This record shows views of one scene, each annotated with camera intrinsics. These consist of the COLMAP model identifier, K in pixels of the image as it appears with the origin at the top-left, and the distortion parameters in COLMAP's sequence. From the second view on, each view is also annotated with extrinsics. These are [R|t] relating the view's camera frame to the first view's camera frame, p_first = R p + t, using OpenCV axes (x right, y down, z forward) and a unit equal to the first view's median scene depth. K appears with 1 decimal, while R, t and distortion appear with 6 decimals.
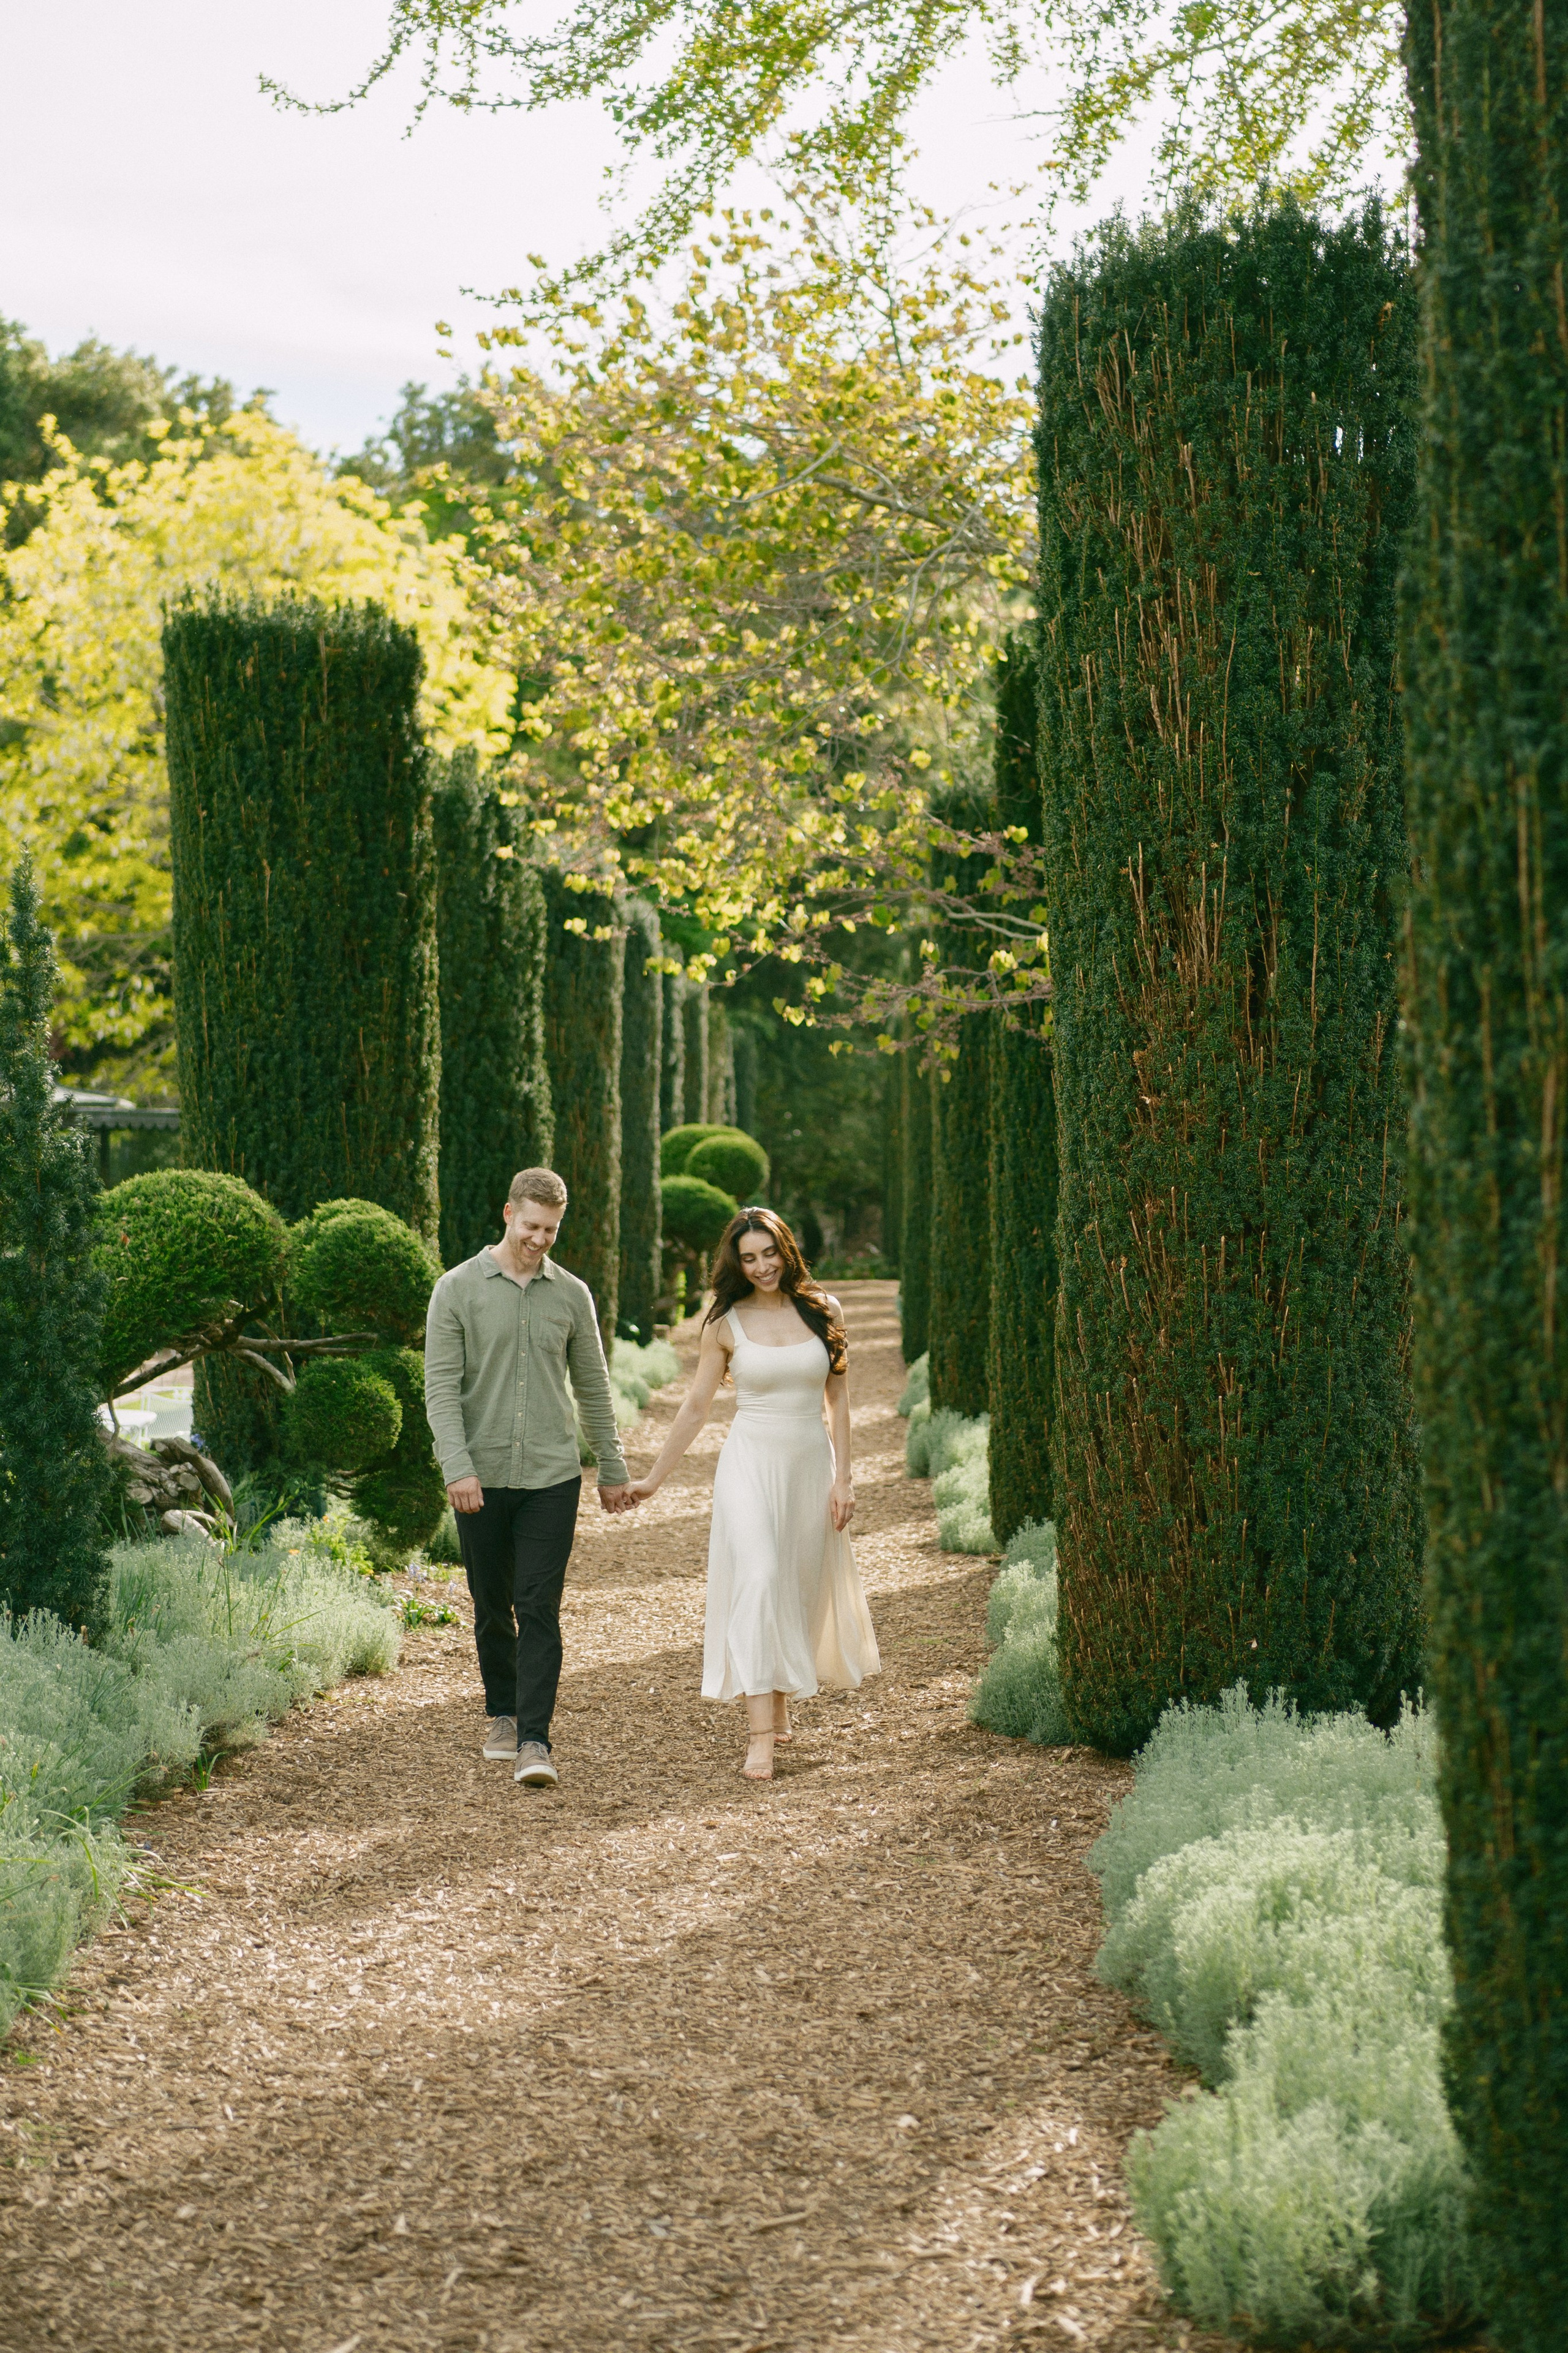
lens RADIAL K [[3258.4, 0, 675.4], [0, 3258.4, 1178.7], [0, 0, 1]] dist [-0.032174, -0.040059]
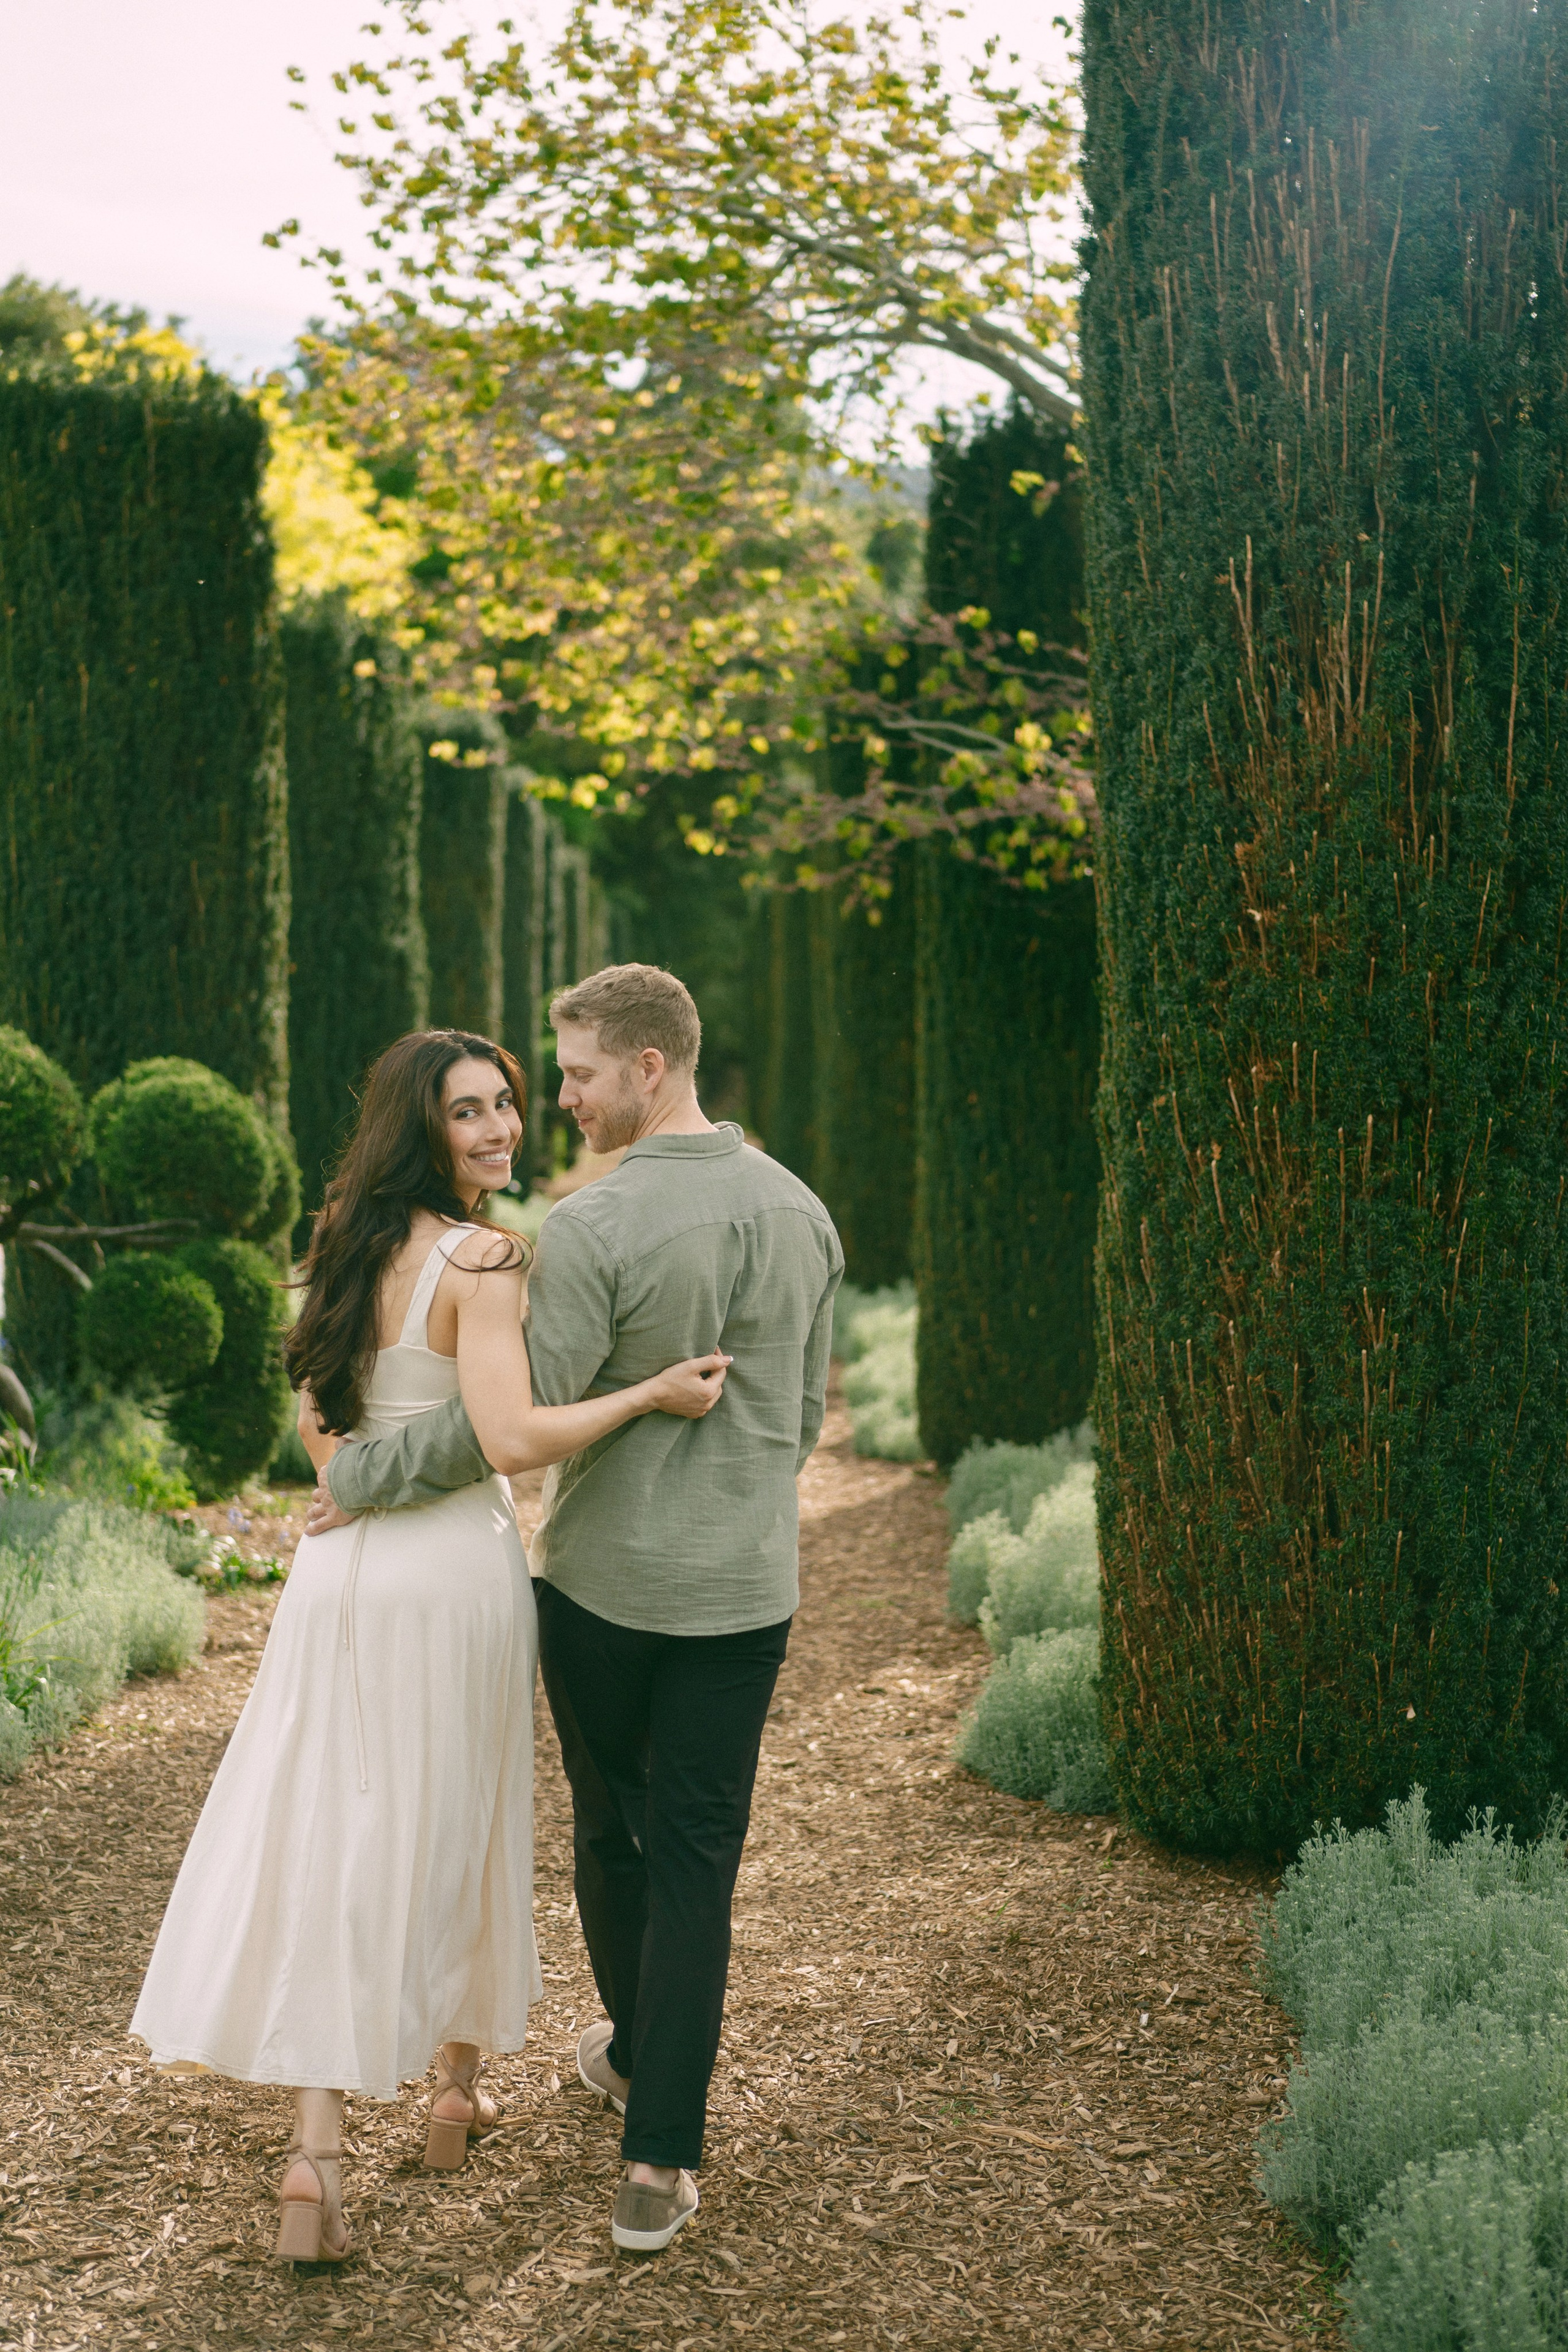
lens RADIAL K [[2894.0, 0, 724.3], [0, 2894.0, 1095.0], [0, 0, 1]] dist [0.002110, 0.047673]
pose [[0.998262, 0.002082, 0.058898, -0.001202], [-0.003149, 0.999832, 0.018041, 0.001838], [-0.058850, -0.018195, 0.998101, 0.250690]]
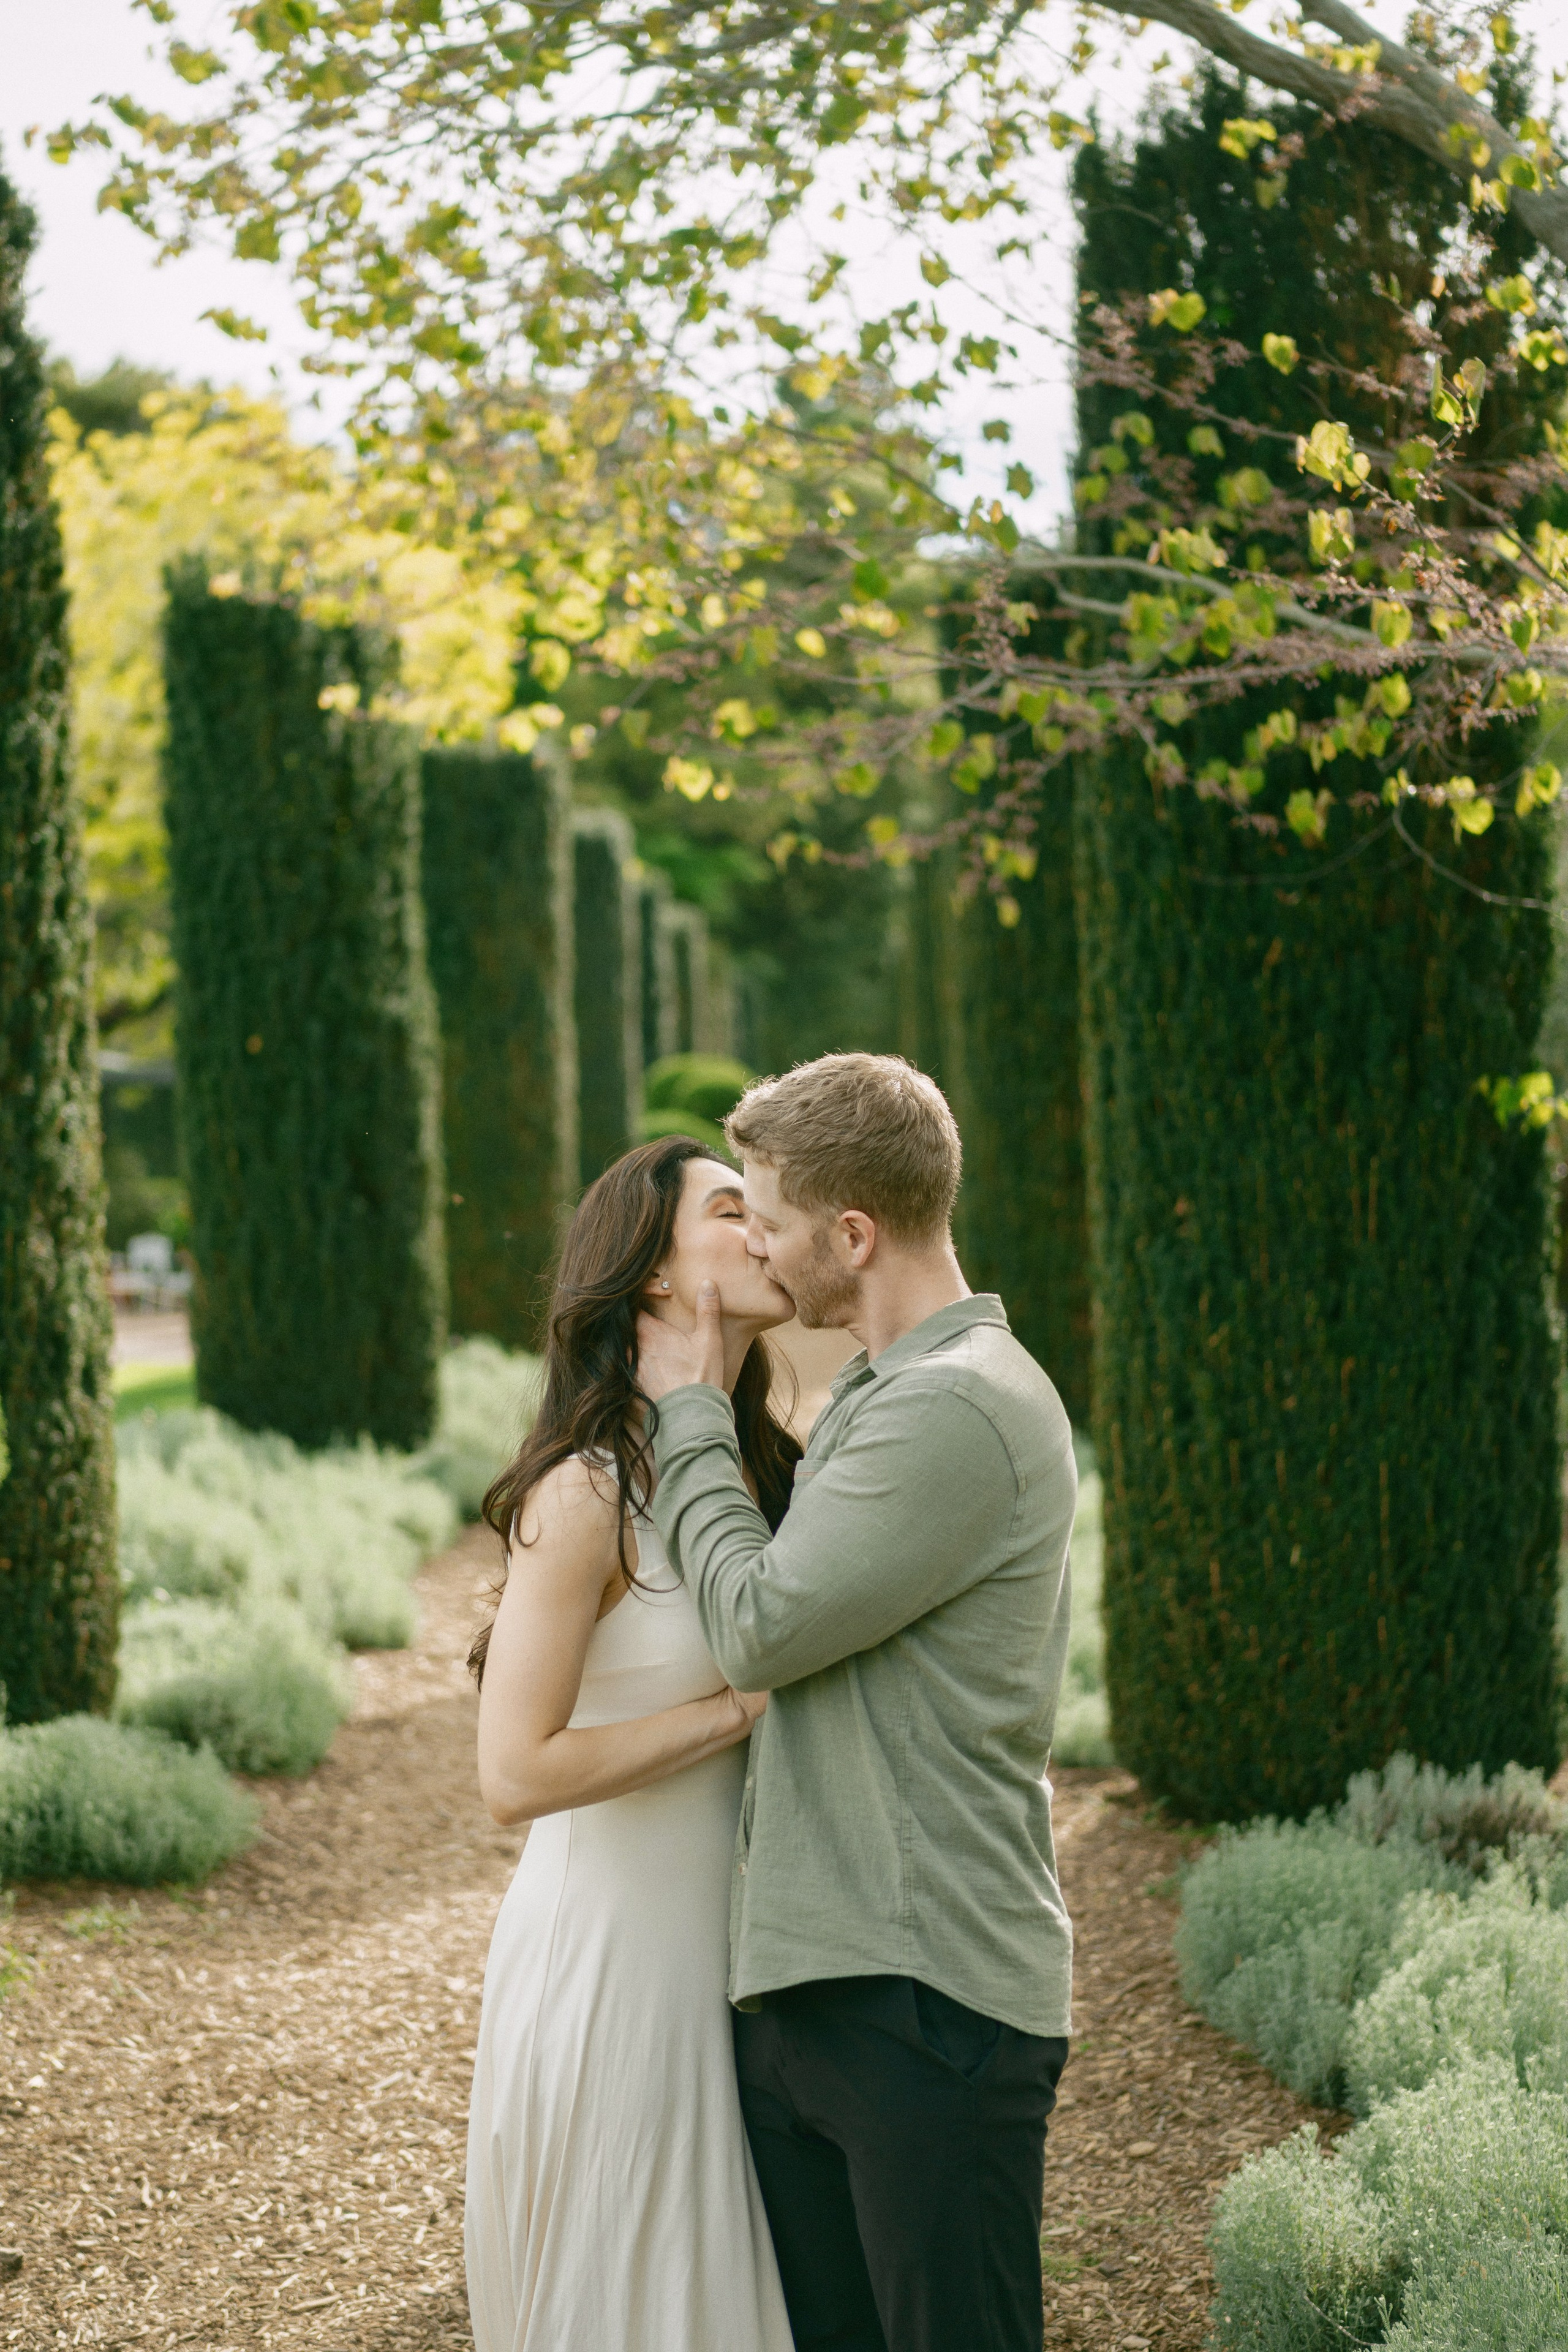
lens RADIAL K [[2939.6, 0, 784.0], [0, 2939.6, 1176.0], [0, 0, 1]] dist [-0.007745, 0.057800]
pose [[0.998925, -0.036053, 0.029128, 0.034618], [0.035438, 0.999144, 0.021360, -0.001464], [-0.029873, -0.020305, 0.999347, 0.564595]]
